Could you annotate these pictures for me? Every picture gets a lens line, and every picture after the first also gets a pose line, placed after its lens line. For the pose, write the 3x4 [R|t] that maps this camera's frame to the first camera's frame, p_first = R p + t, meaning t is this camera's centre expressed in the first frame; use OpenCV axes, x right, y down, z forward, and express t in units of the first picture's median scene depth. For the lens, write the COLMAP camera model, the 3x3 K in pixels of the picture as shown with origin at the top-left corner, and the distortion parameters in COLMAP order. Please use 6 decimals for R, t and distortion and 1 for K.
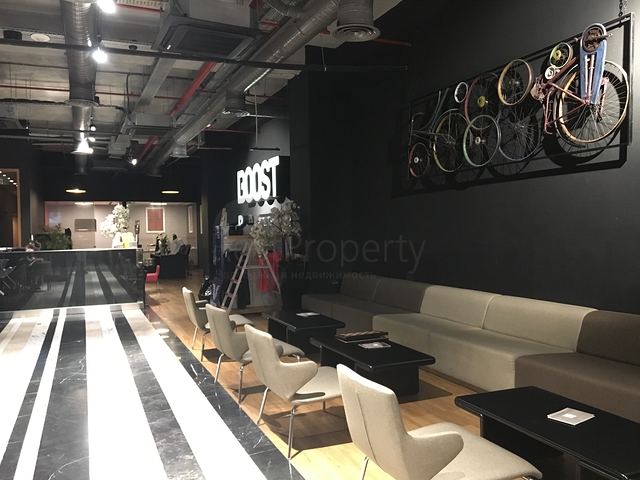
lens RADIAL K [[535.1, 0, 320.0], [0, 535.1, 240.0], [0, 0, 1]] dist [0.090766, -0.146665]
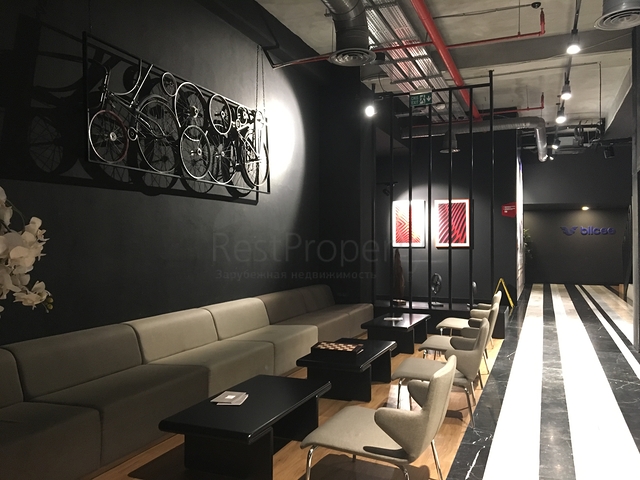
lens RADIAL K [[535.1, 0, 320.0], [0, 535.1, 240.0], [0, 0, 1]] dist [0.090766, -0.146665]
pose [[-0.694700, 0.022692, 0.718942, -0.664066], [0.035496, 0.999366, 0.002755, -0.026100], [-0.718424, 0.027433, -0.695065, 1.833375]]
